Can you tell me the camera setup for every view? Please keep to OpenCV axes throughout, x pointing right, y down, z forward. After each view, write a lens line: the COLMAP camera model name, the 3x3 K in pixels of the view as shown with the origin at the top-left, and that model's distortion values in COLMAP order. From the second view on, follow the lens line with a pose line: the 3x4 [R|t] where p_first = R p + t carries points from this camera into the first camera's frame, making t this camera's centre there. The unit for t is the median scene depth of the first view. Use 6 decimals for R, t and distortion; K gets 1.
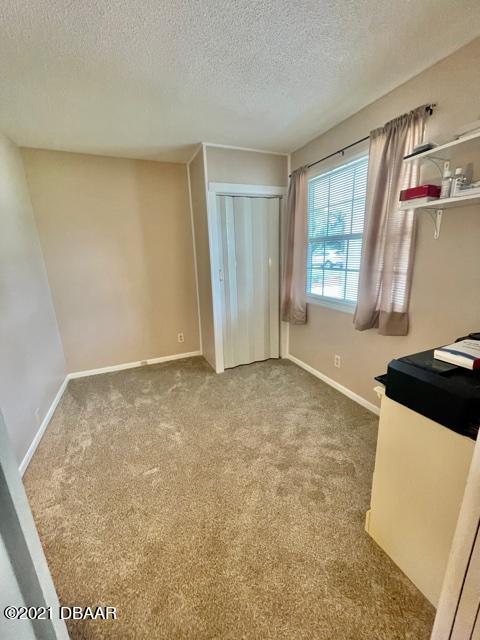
lens RADIAL K [[259.4, 0, 242.1], [0, 259.4, 319.2], [0, 0, 1]] dist [-0.005078, 0.000621]
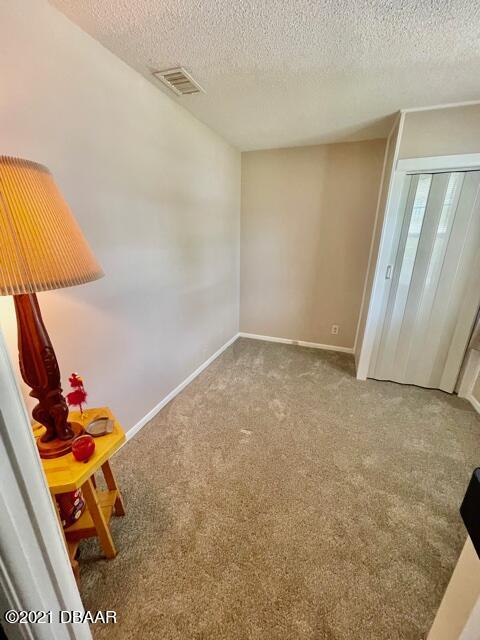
lens RADIAL K [[259.4, 0, 241.6], [0, 259.4, 319.6], [0, 0, 1]] dist [-0.005078, 0.000621]
pose [[0.711383, 0.258986, -0.653345, 0.168809], [-0.204625, 0.965676, 0.159993, -0.058376], [0.672356, 0.019874, 0.739961, 0.054977]]
